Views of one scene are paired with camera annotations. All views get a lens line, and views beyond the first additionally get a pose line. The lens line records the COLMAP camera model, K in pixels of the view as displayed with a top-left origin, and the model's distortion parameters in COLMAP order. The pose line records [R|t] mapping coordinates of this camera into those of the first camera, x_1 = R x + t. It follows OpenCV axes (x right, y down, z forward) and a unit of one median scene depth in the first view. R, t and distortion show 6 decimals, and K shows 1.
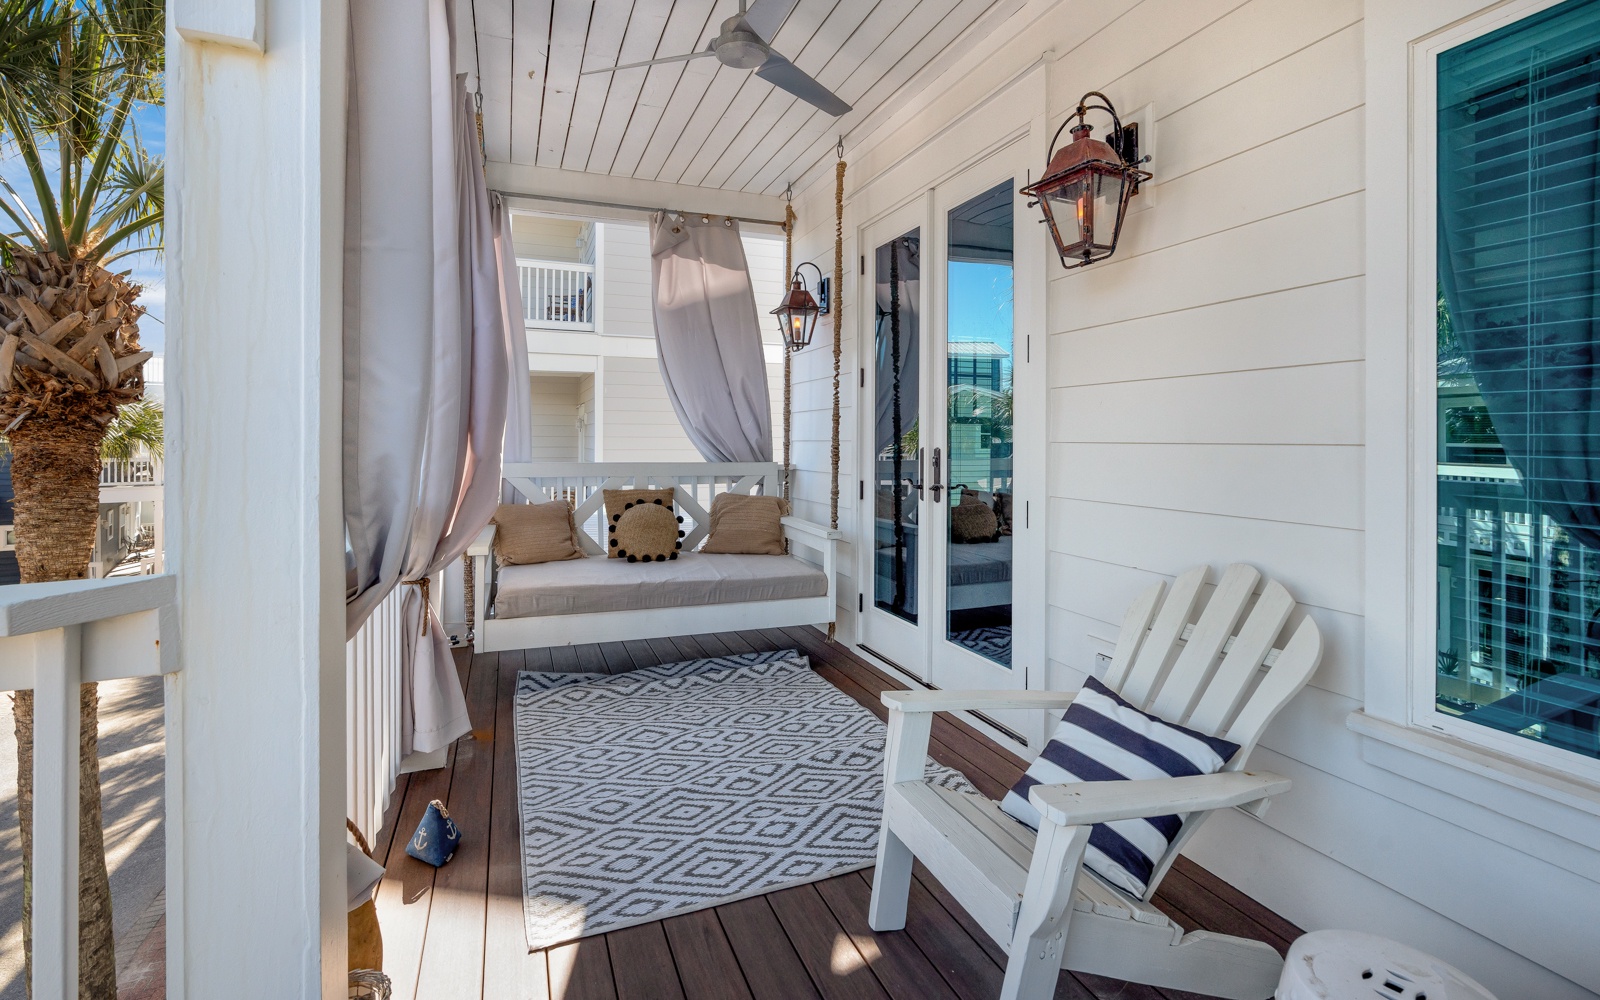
lens RADIAL K [[718.9, 0, 784.8], [0, 718.9, 438.6], [0, 0, 1]] dist [-0.009658, 0.003764]
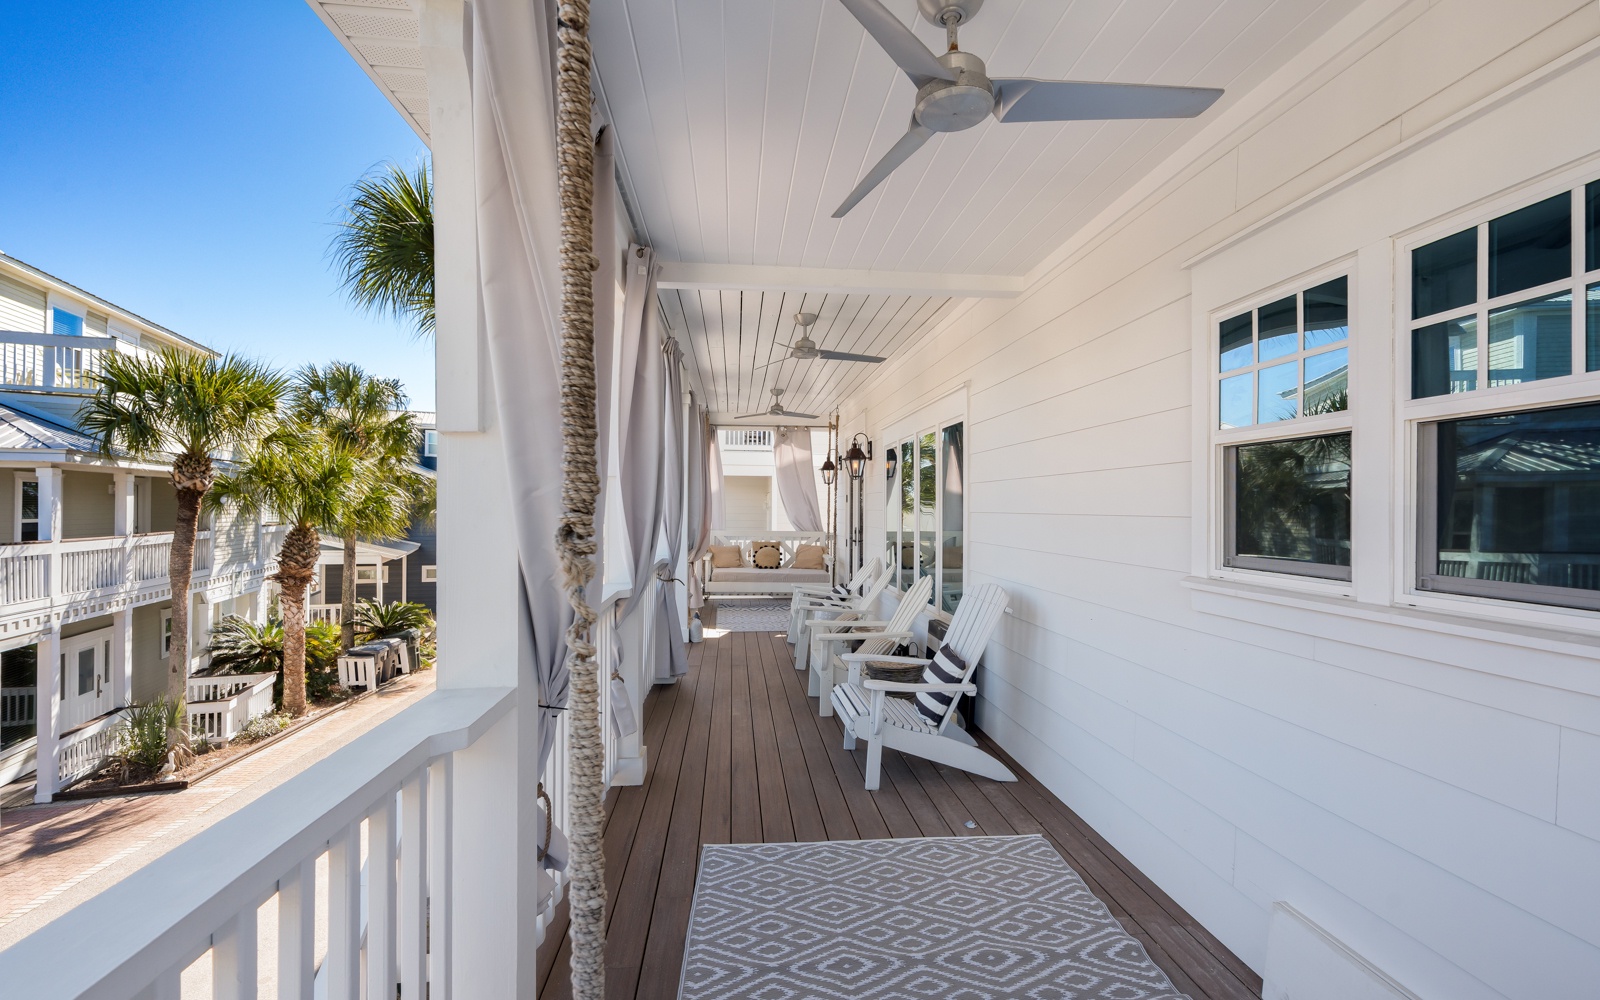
lens RADIAL K [[718.9, 0, 799.6], [0, 718.9, 505.5], [0, 0, 1]] dist [-0.009658, 0.003764]
pose [[0.963215, -0.000921, -0.268729, 0.572984], [0.000302, 0.999997, -0.002342, -0.049174], [0.268731, 0.002175, 0.963213, -1.359990]]
